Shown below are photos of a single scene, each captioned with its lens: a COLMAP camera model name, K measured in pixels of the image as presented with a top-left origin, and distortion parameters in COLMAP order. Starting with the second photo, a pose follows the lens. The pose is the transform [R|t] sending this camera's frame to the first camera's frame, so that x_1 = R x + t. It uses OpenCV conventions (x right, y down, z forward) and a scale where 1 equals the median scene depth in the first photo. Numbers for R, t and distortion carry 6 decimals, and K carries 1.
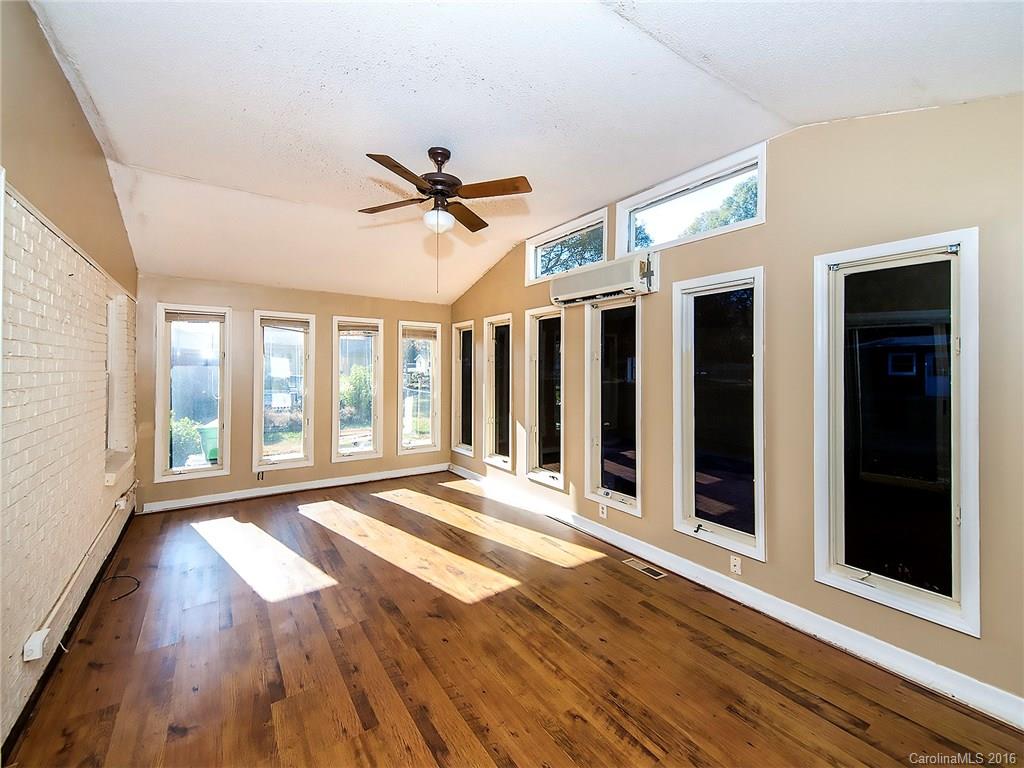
lens RADIAL K [[417.6, 0, 506.8], [0, 417.6, 374.2], [0, 0, 1]] dist [0.016340, -0.001192]
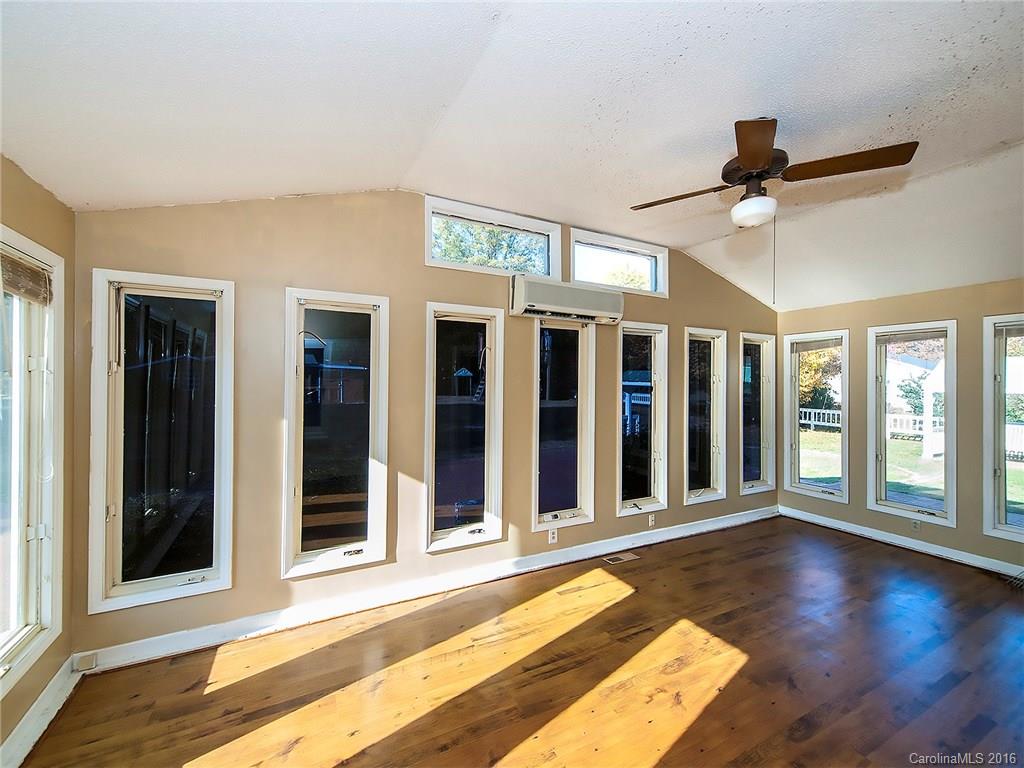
lens RADIAL K [[417.6, 0, 506.3], [0, 417.6, 381.2], [0, 0, 1]] dist [0.016340, -0.001192]
pose [[0.129542, -0.004571, 0.991563, -0.780752], [0.001517, 0.999989, 0.004412, -0.038131], [-0.991573, 0.000933, 0.129548, 1.031112]]
